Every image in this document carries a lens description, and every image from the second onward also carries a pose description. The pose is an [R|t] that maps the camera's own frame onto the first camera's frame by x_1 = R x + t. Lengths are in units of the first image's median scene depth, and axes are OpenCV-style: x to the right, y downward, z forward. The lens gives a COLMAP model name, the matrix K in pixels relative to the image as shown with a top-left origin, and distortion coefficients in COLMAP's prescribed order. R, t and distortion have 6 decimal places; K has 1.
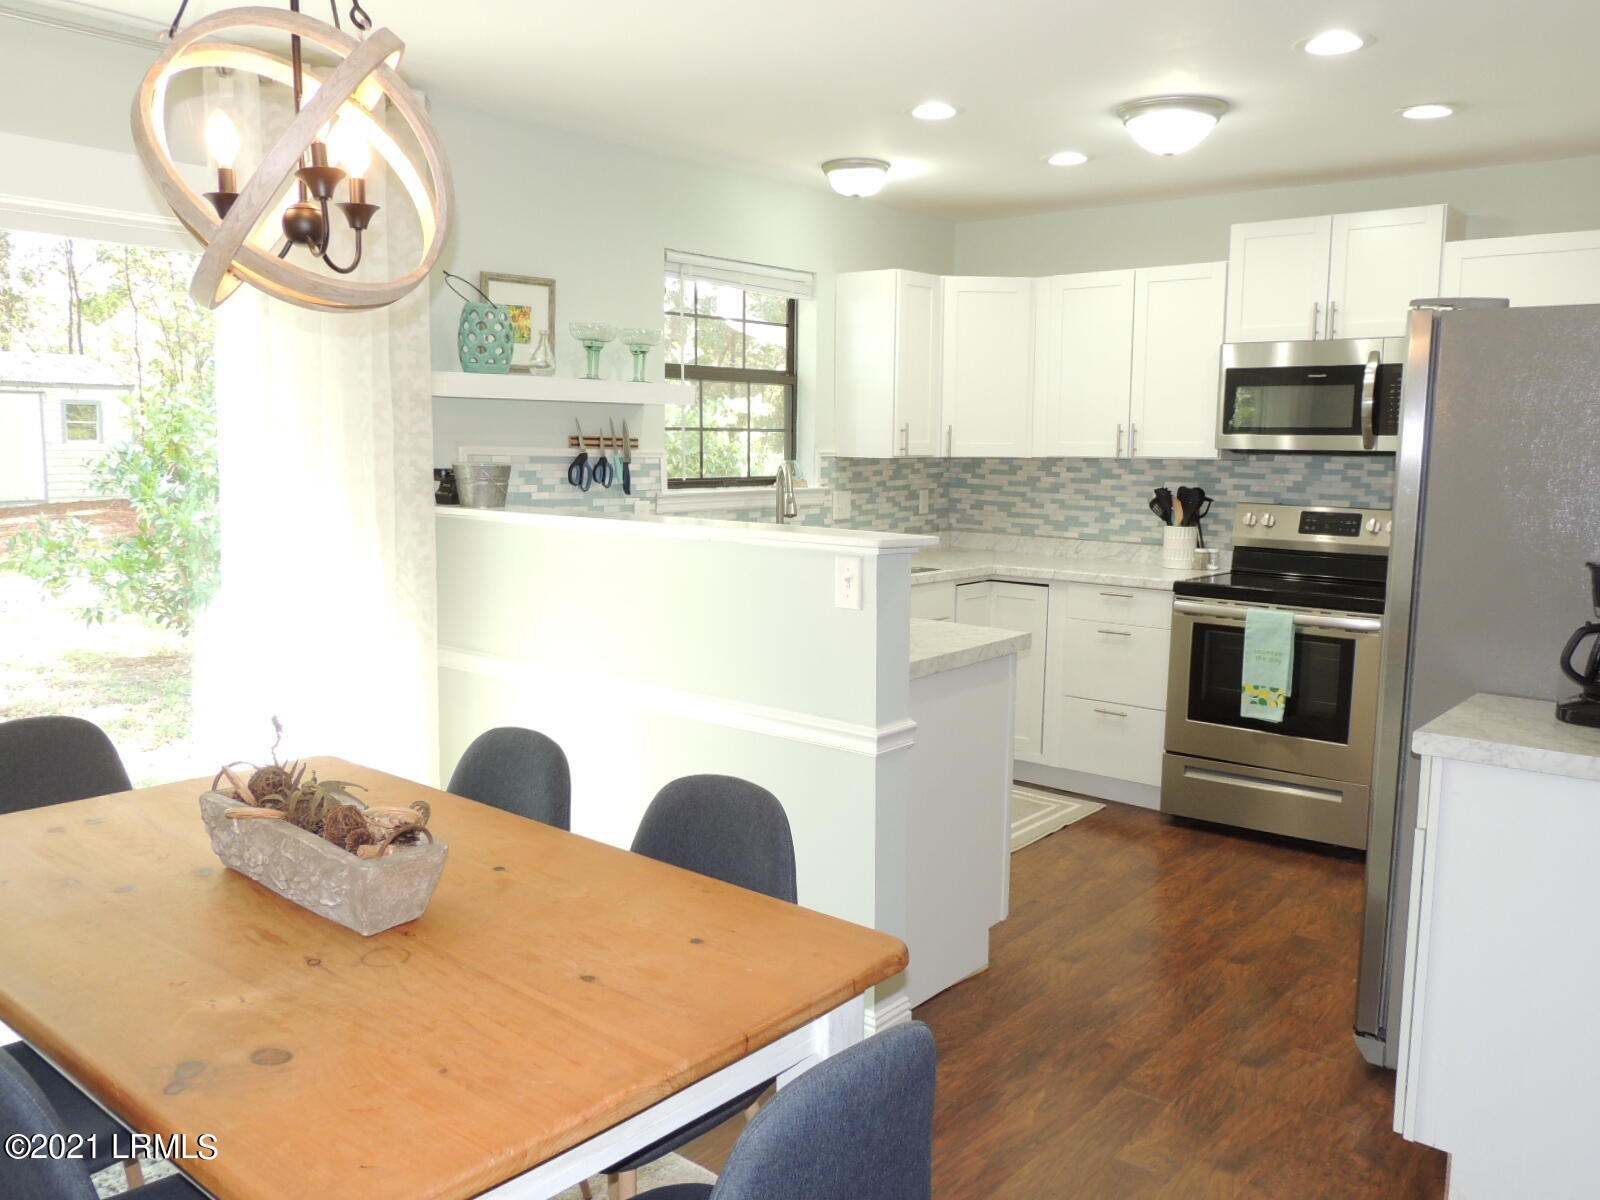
lens RADIAL K [[1288.6, 0, 803.8], [0, 1288.6, 600.8], [0, 0, 1]] dist [-0.011705, 0.002360]
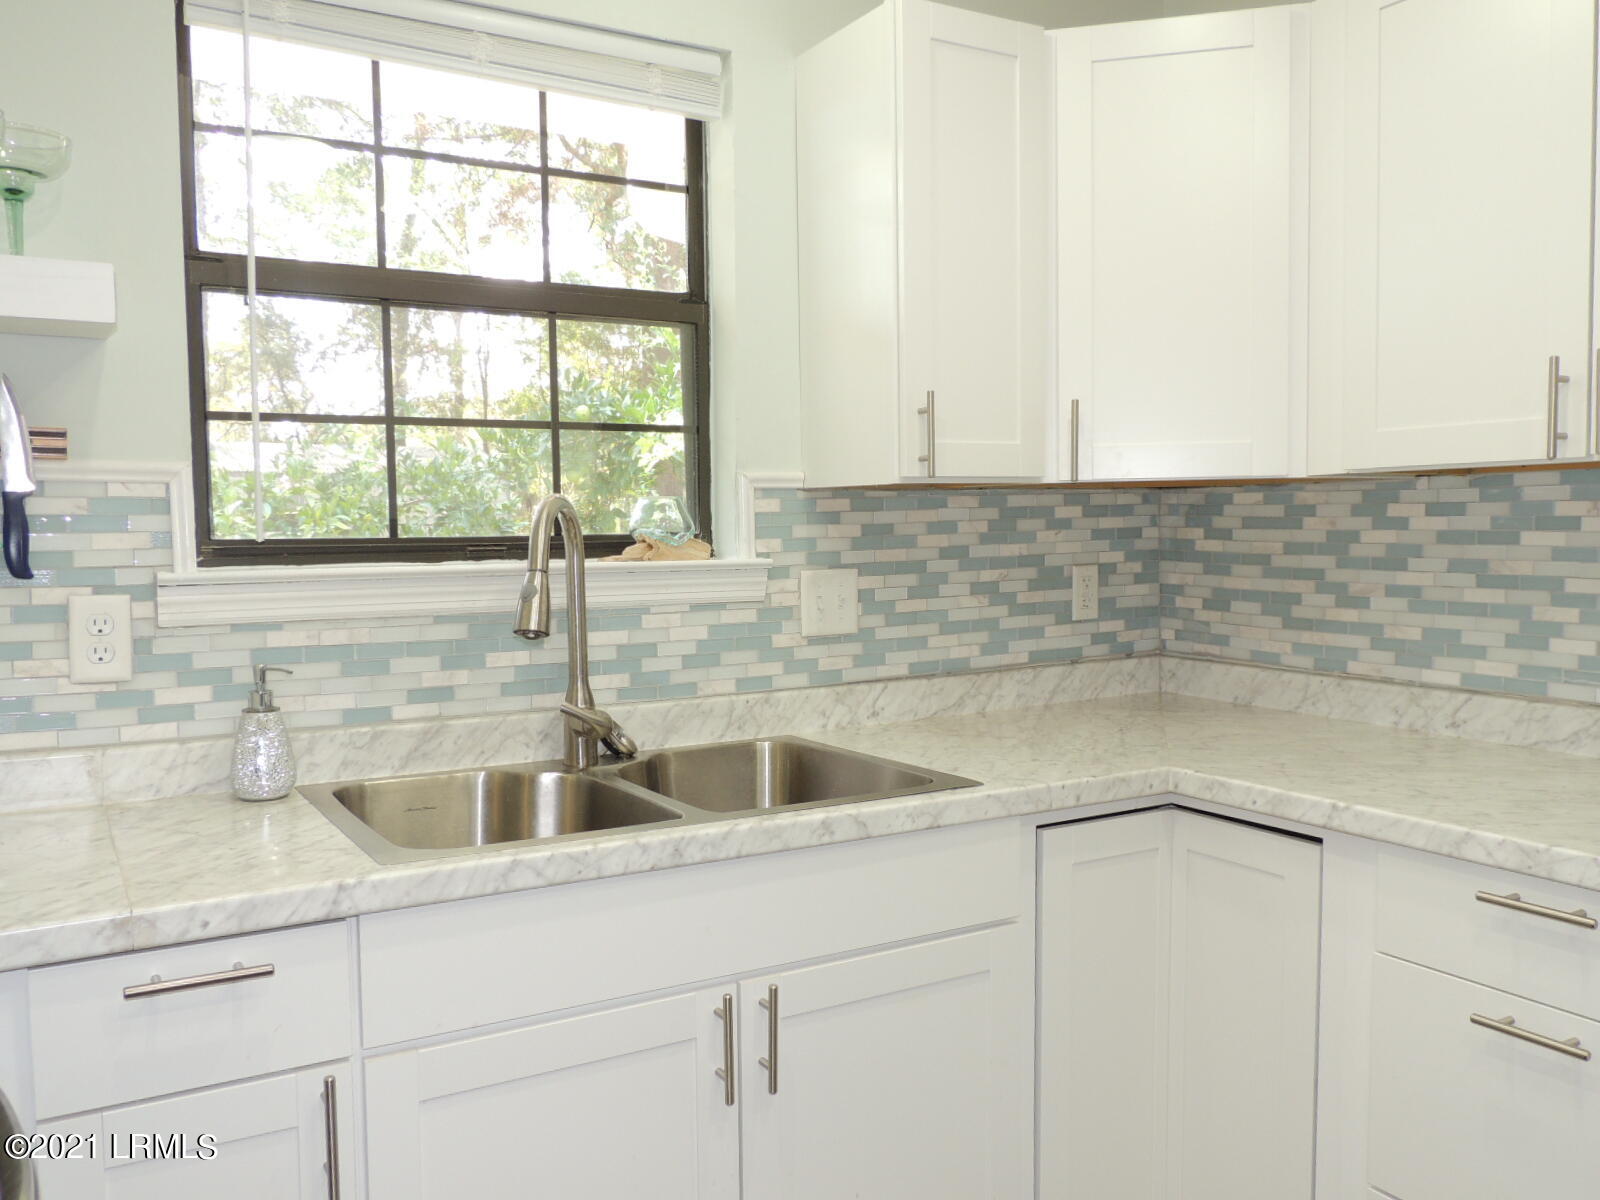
lens RADIAL K [[1288.6, 0, 799.0], [0, 1288.6, 602.1], [0, 0, 1]] dist [-0.011705, 0.002360]
pose [[0.938428, 0.000622, -0.345475, 0.178511], [-0.023679, 0.997762, -0.062525, -0.050342], [0.344663, 0.066856, 0.936343, 0.636272]]
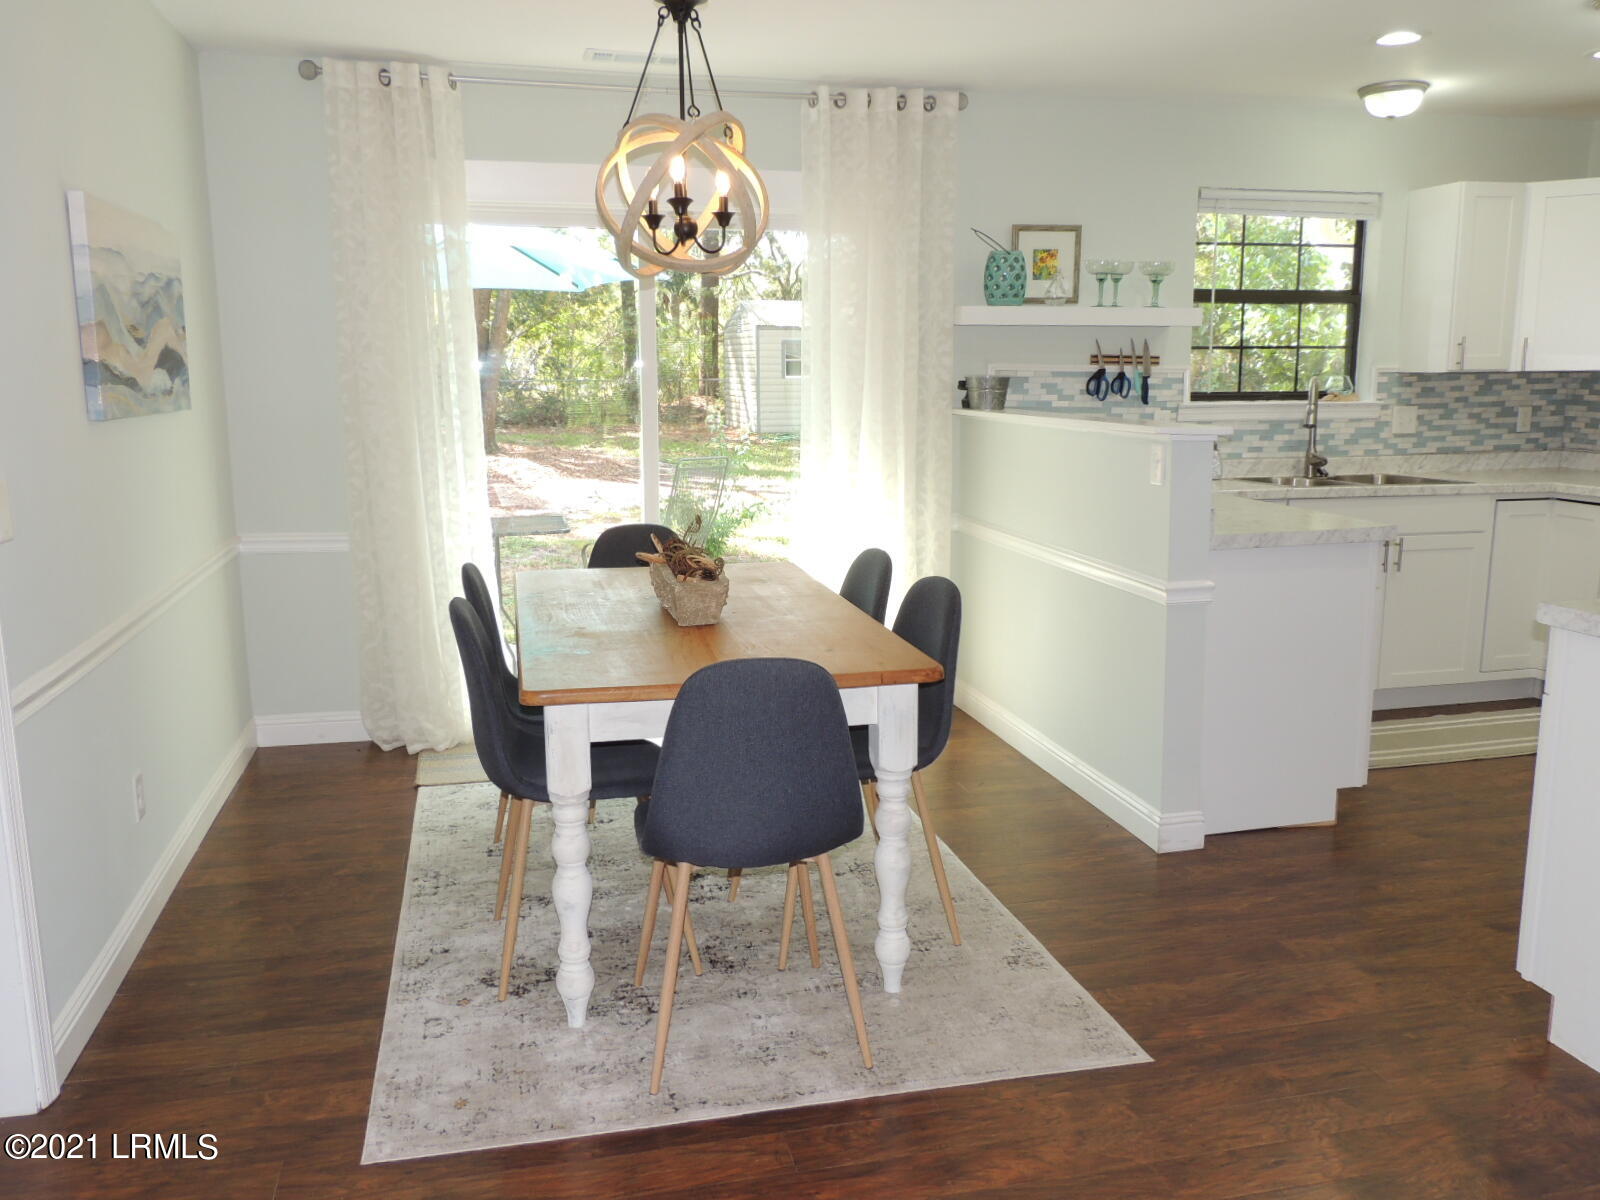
lens RADIAL K [[1288.6, 0, 796.0], [0, 1288.6, 604.7], [0, 0, 1]] dist [-0.011705, 0.002360]
pose [[0.795126, 0.093888, -0.599133, 0.288024], [-0.062336, 0.995363, 0.073253, 0.029032], [0.603232, -0.020898, 0.797292, -0.114953]]
